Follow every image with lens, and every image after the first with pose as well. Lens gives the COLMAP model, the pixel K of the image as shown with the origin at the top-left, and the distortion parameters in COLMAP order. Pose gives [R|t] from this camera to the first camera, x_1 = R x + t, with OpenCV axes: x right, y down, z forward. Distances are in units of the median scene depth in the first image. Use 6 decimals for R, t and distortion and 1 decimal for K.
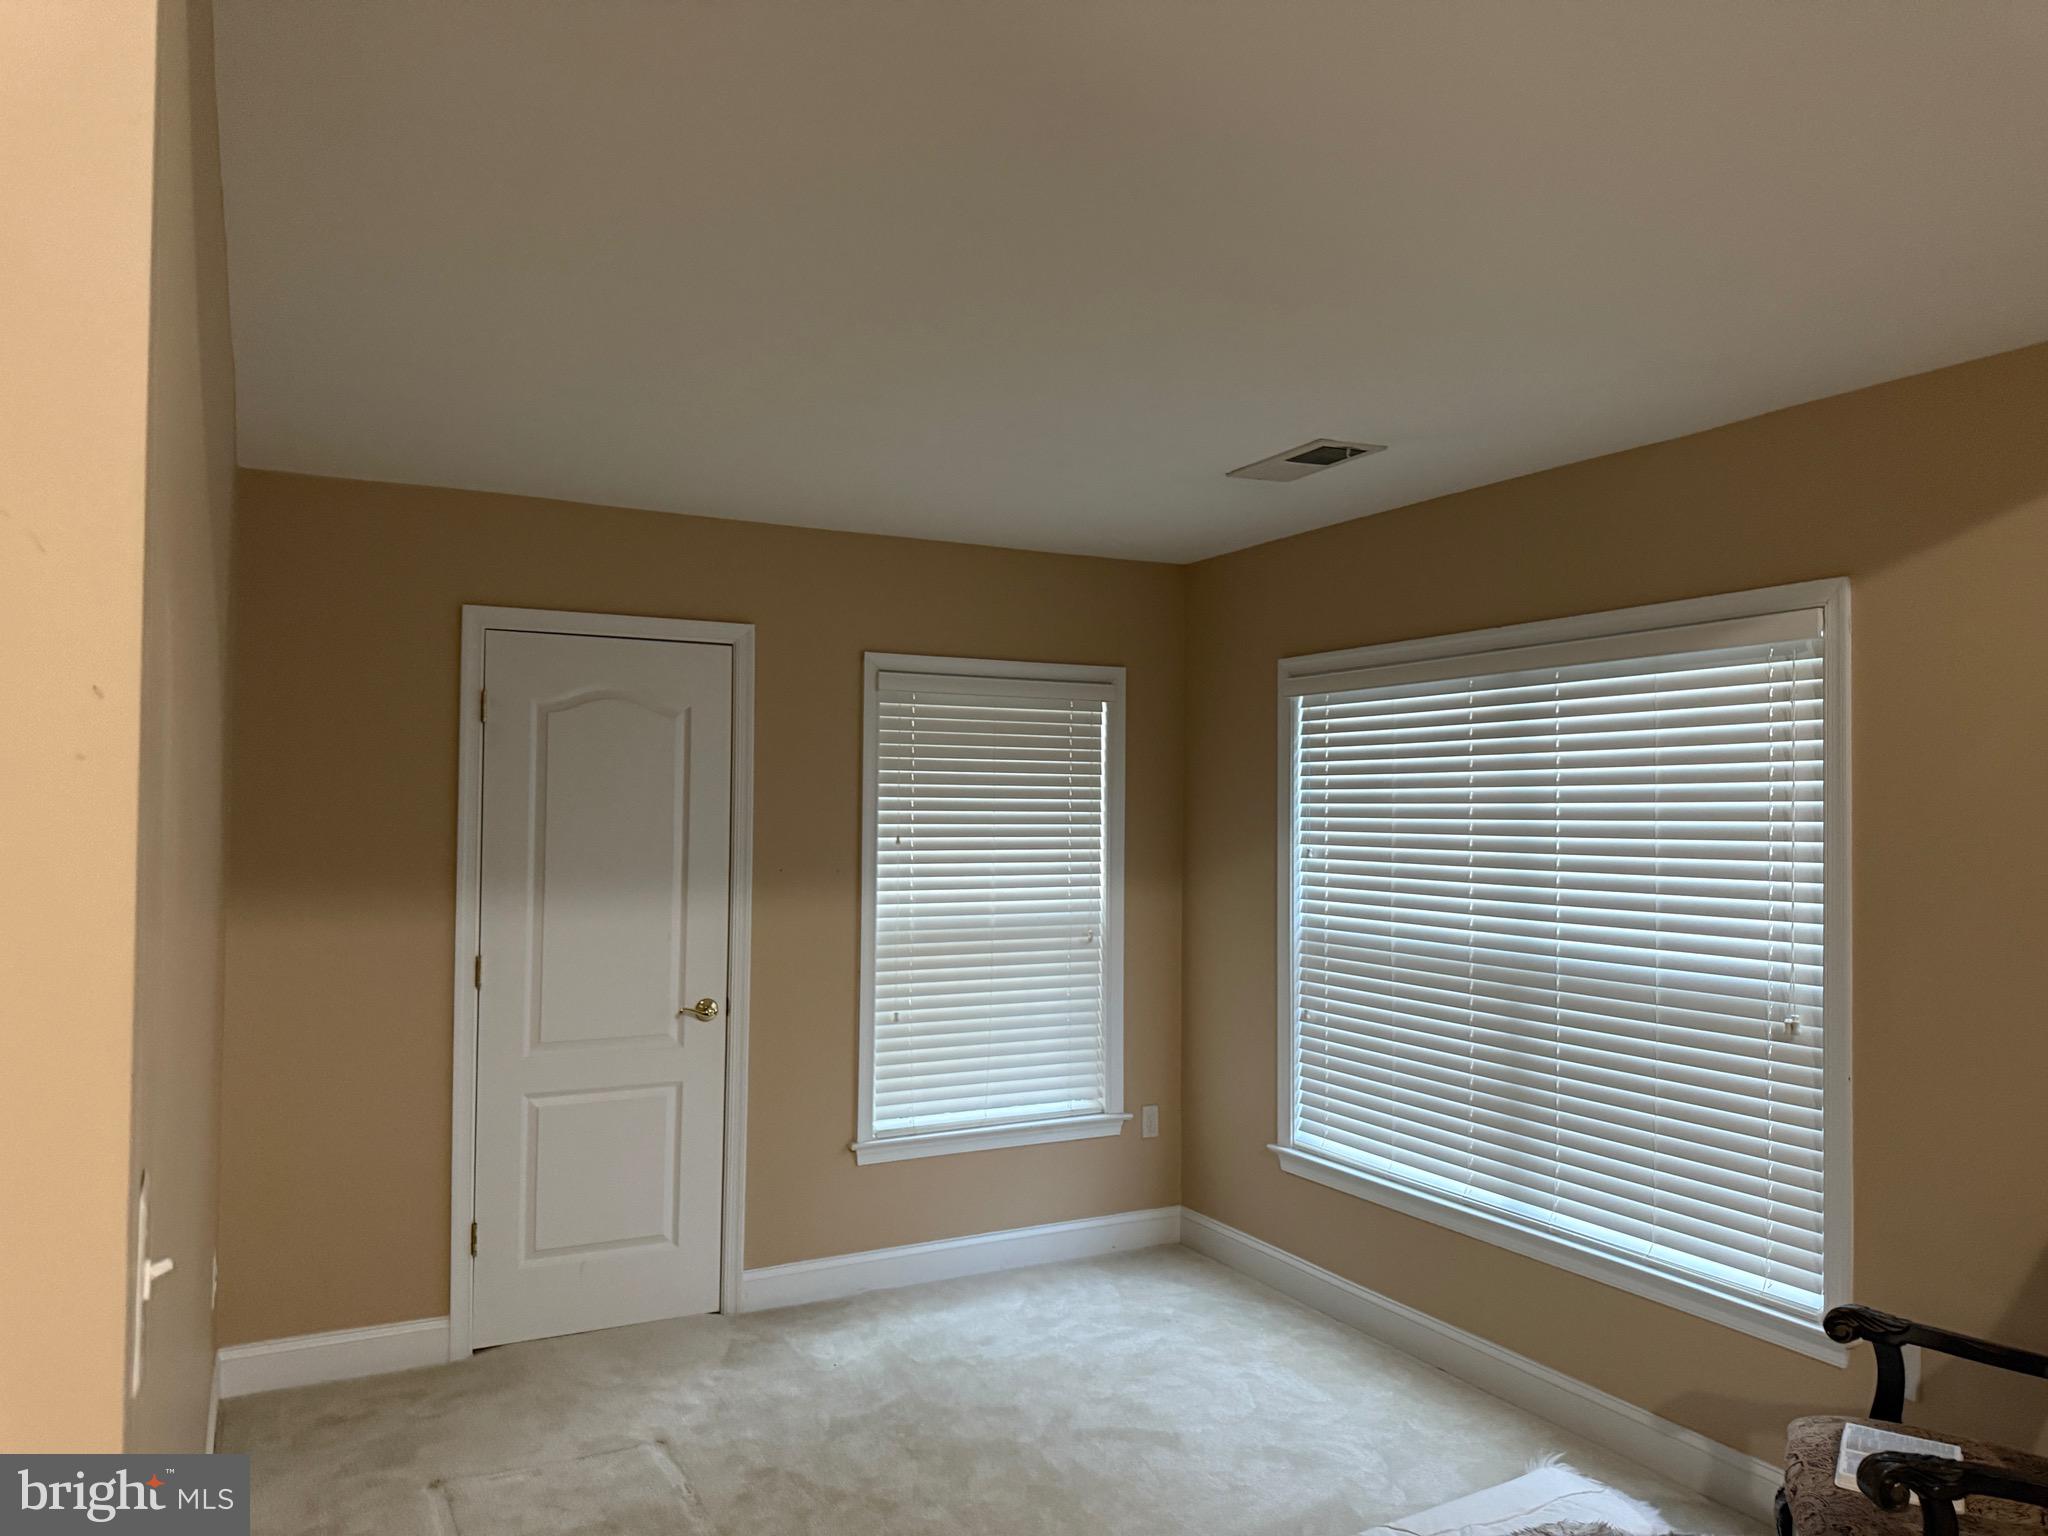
lens RADIAL K [[1427.8, 0, 1025.3], [0, 1427.8, 775.8], [0, 0, 1]] dist [0.087725, -0.159984]
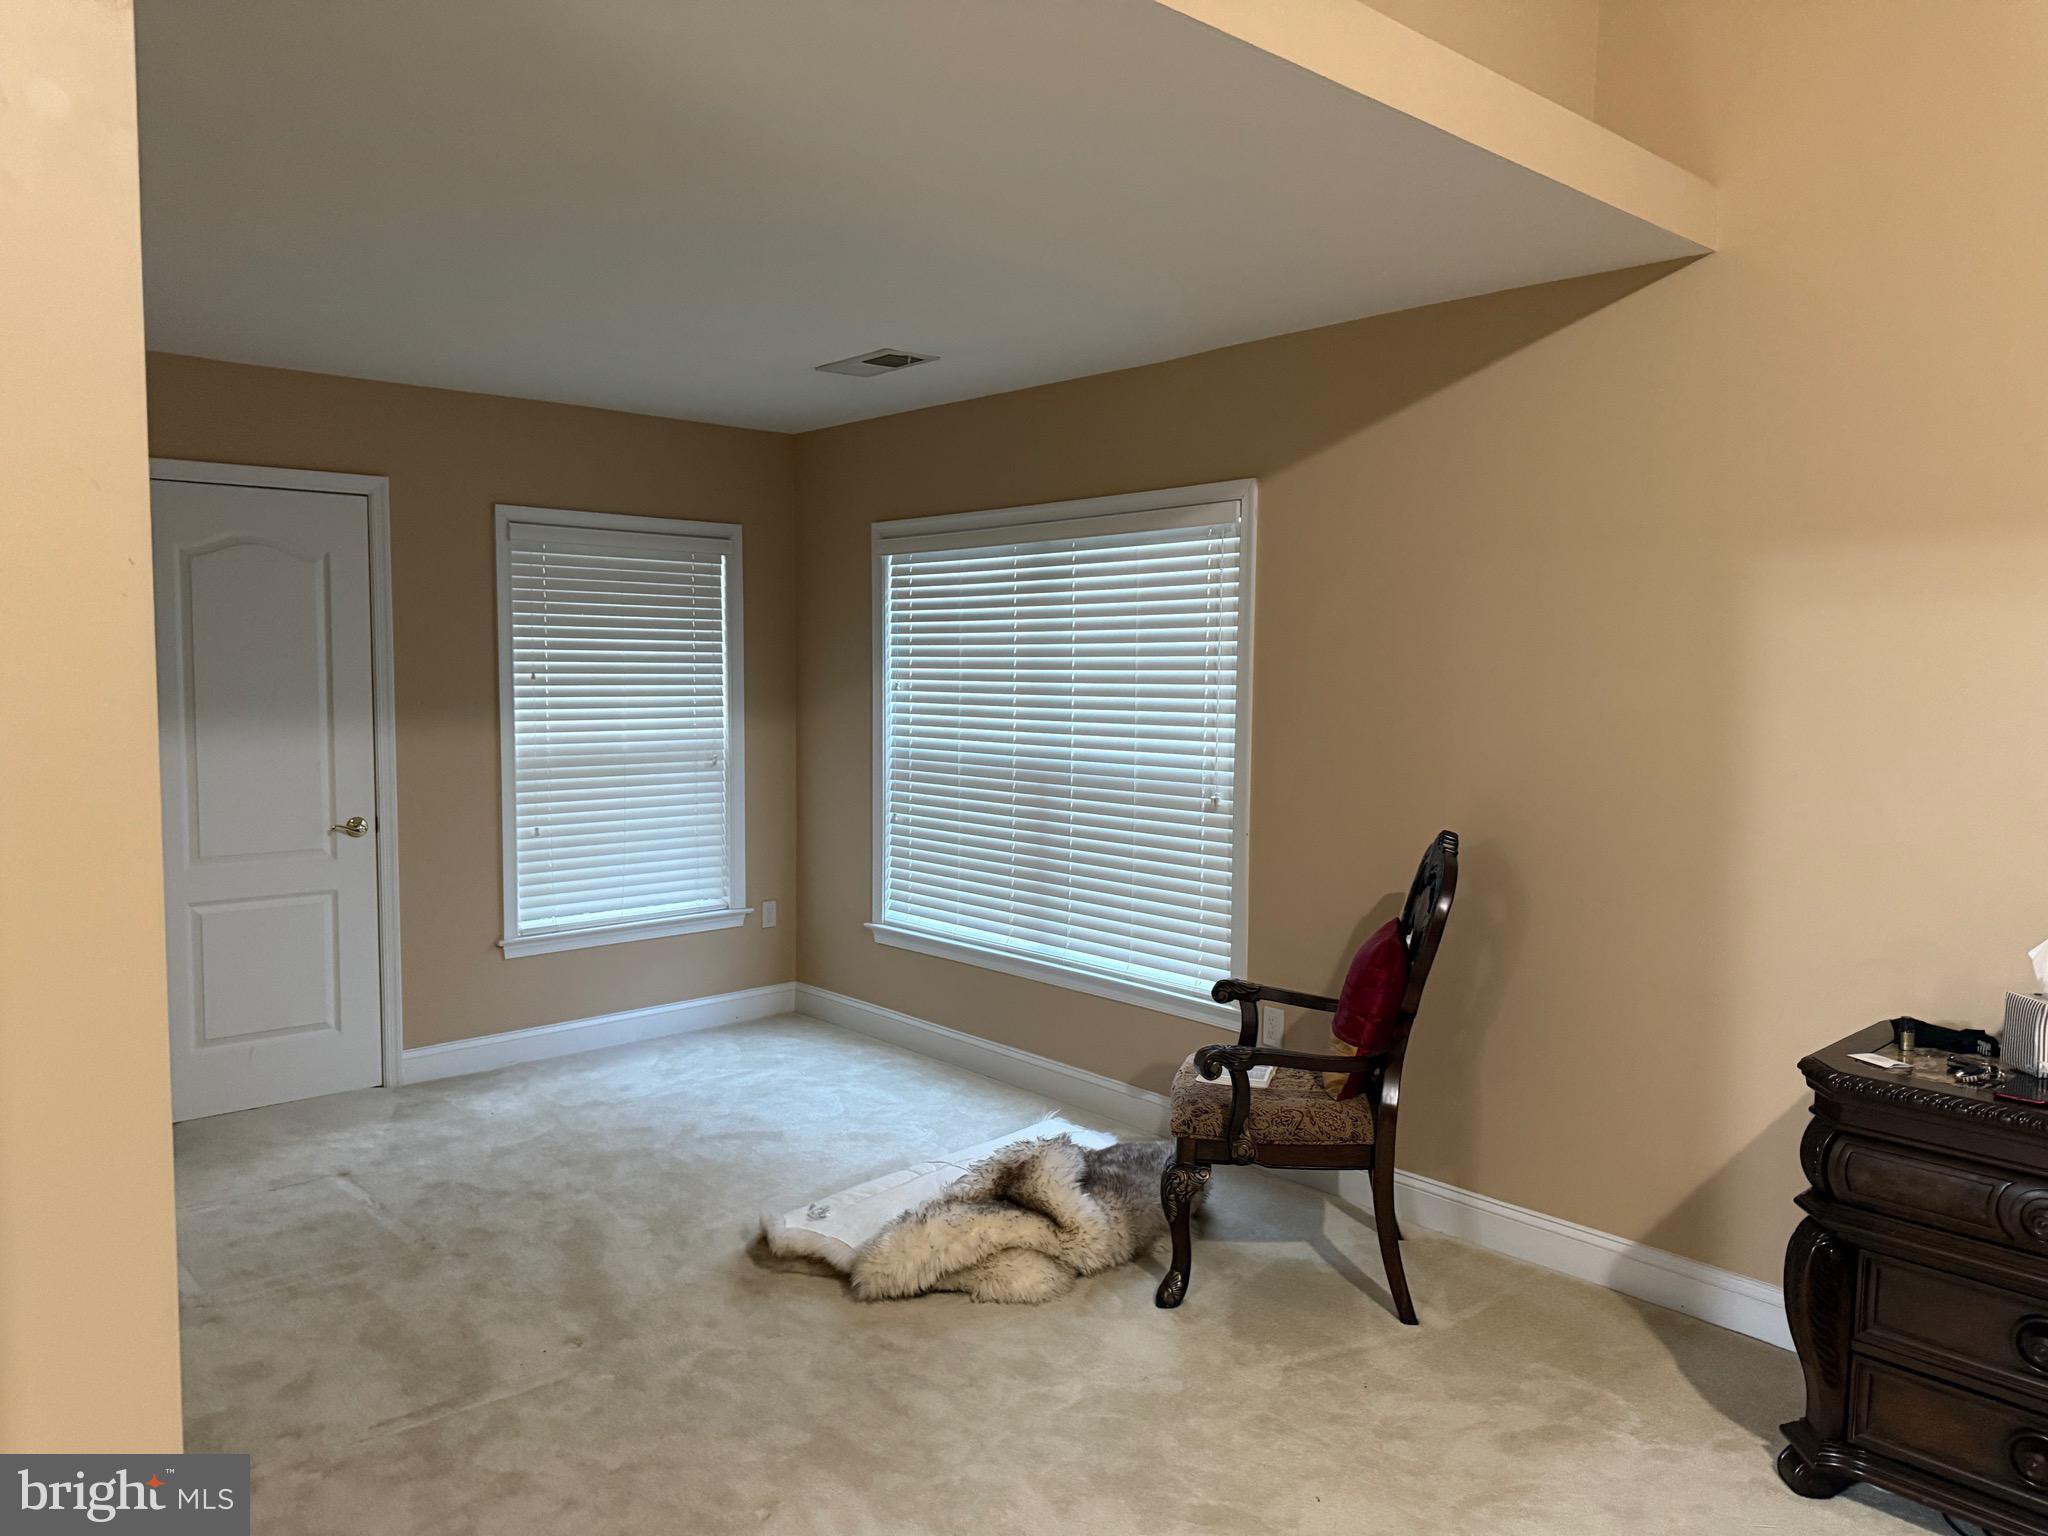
lens RADIAL K [[1437.8, 0, 1026.5], [0, 1437.8, 774.9], [0, 0, 1]] dist [0.211759, -0.432612]
pose [[0.969962, -0.019907, 0.242442, 0.006412], [-0.005247, 0.994702, 0.102667, 0.002633], [-0.243201, -0.100855, 0.964718, -0.232692]]
